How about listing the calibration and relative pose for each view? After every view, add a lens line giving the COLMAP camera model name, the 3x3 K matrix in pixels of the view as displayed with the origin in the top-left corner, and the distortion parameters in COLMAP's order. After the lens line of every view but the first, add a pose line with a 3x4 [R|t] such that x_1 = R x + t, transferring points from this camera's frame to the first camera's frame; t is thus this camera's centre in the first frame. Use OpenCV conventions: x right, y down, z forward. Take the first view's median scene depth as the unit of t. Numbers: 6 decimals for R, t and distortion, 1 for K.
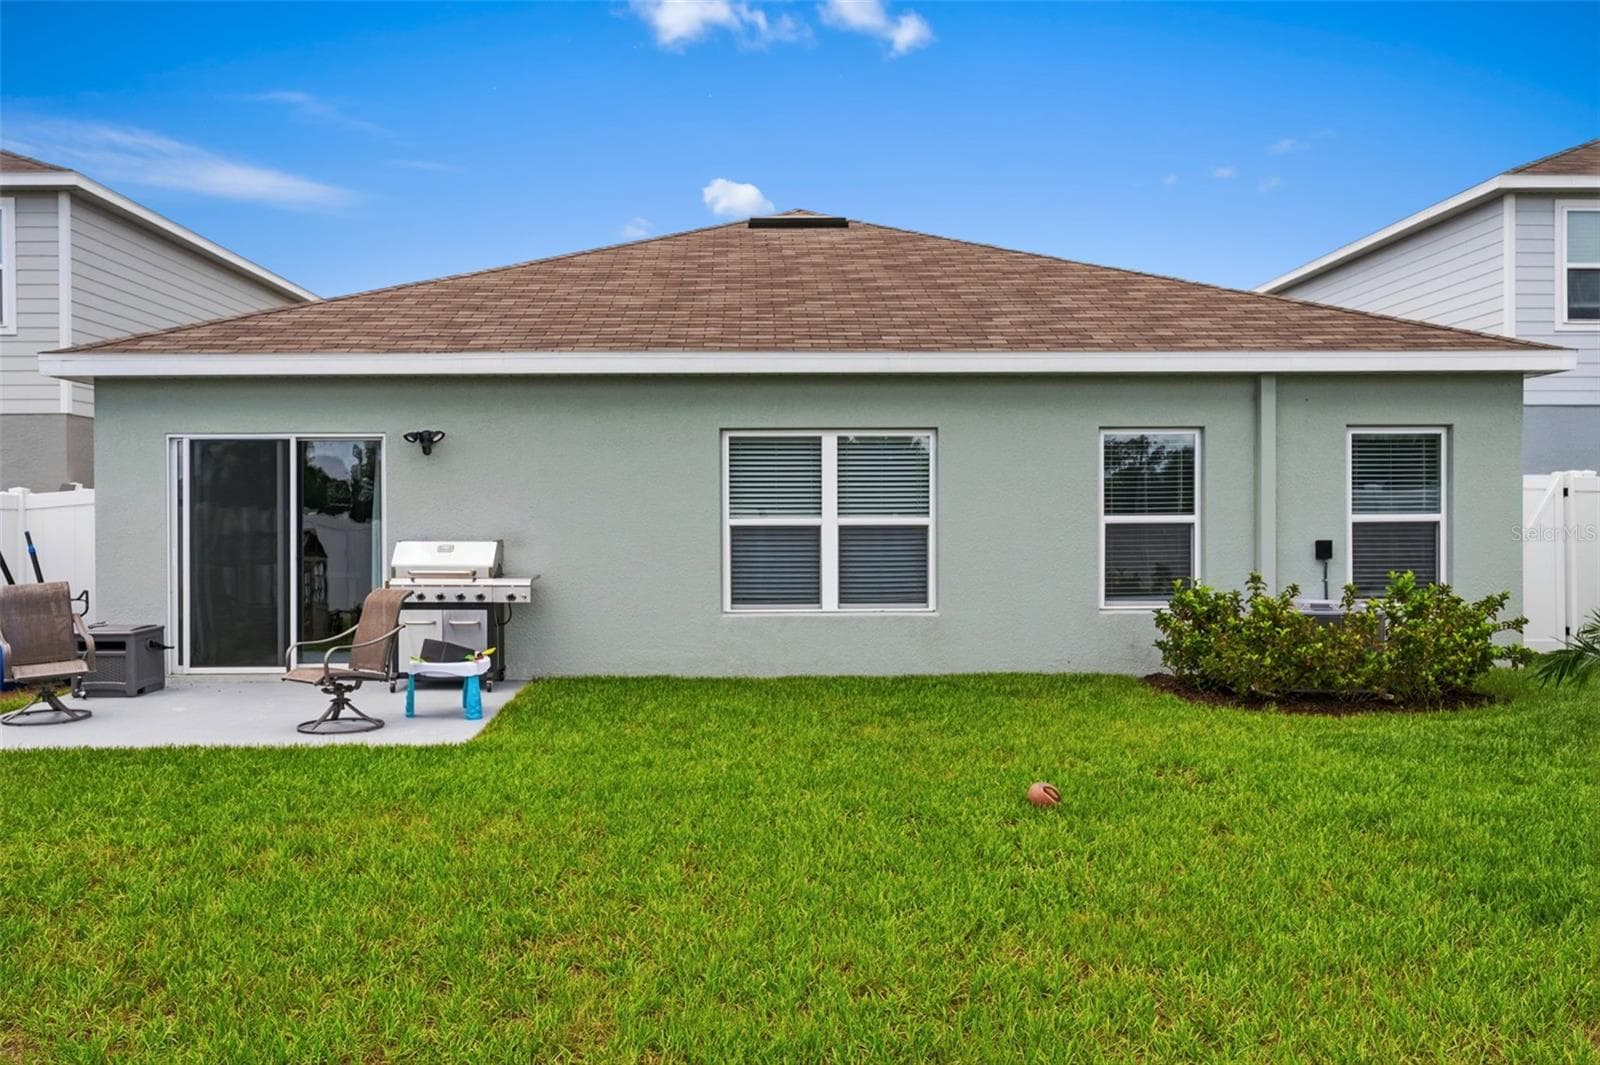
lens RADIAL K [[1333.9, 0, 802.2], [0, 1333.9, 518.2], [0, 0, 1]] dist [-0.001767, 0.001003]
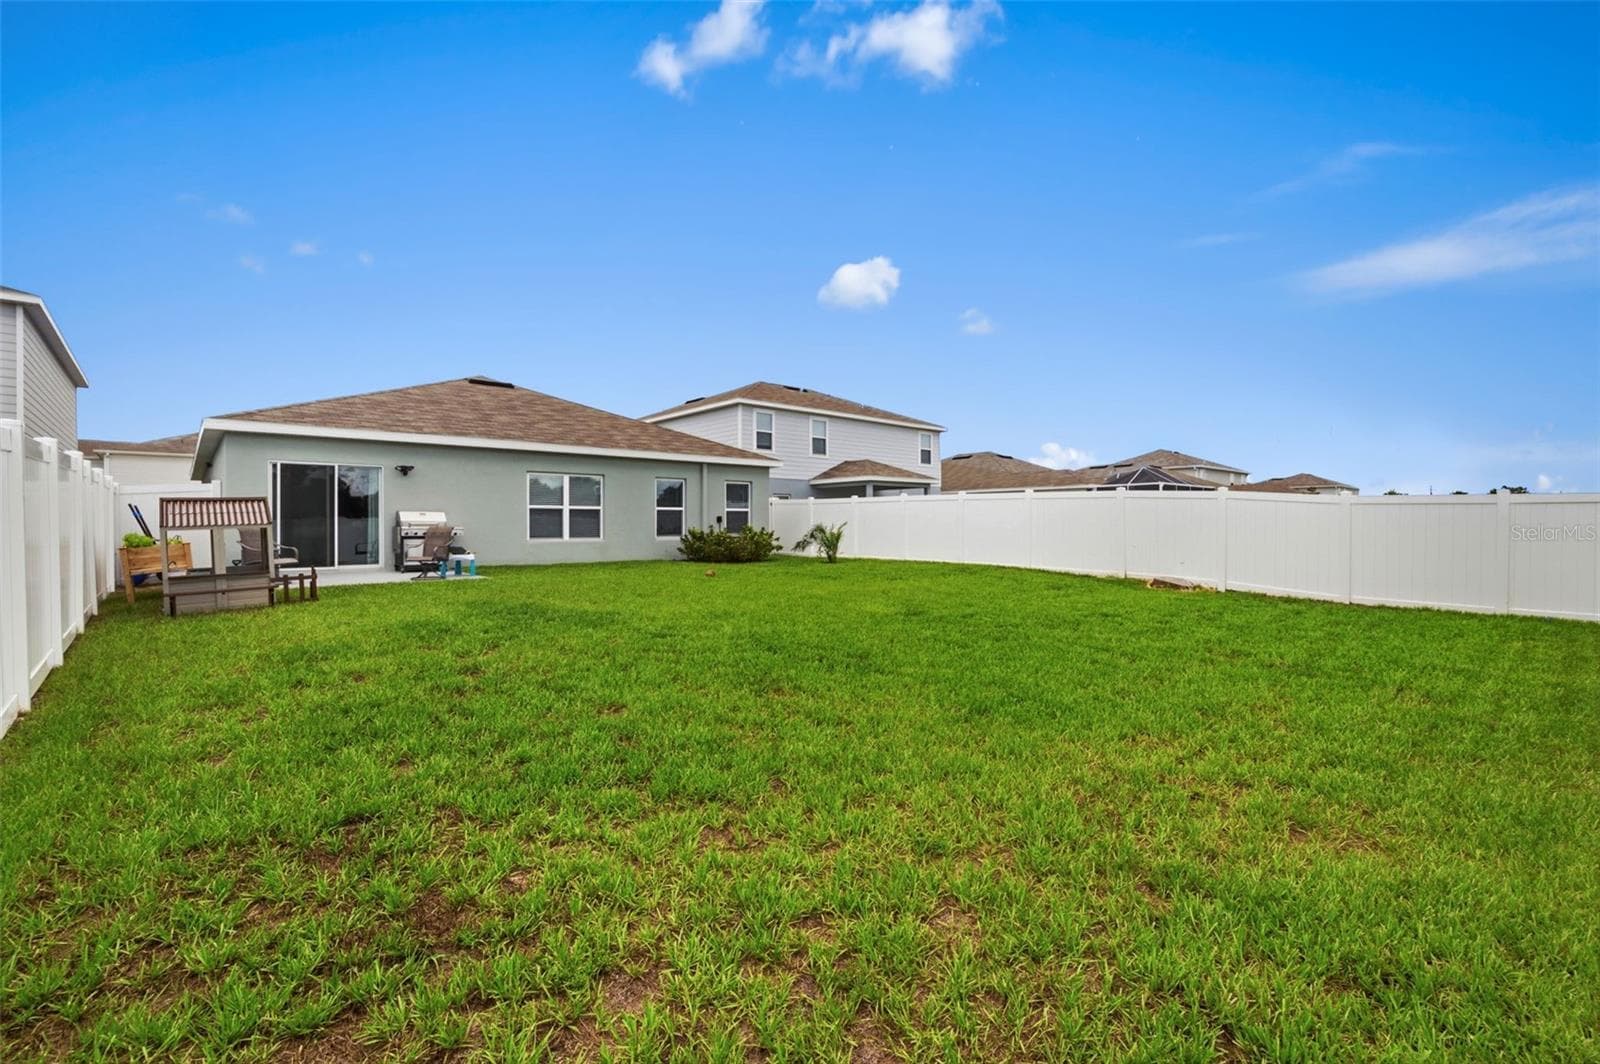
lens RADIAL K [[708.9, 0, 802.8], [0, 708.9, 529.3], [0, 0, 1]] dist [-0.000235, -0.000133]
pose [[0.770642, -0.000258, 0.637268, -0.527552], [0.003162, 0.999989, -0.003420, 0.053767], [-0.637260, 0.004651, 0.770635, -0.417792]]
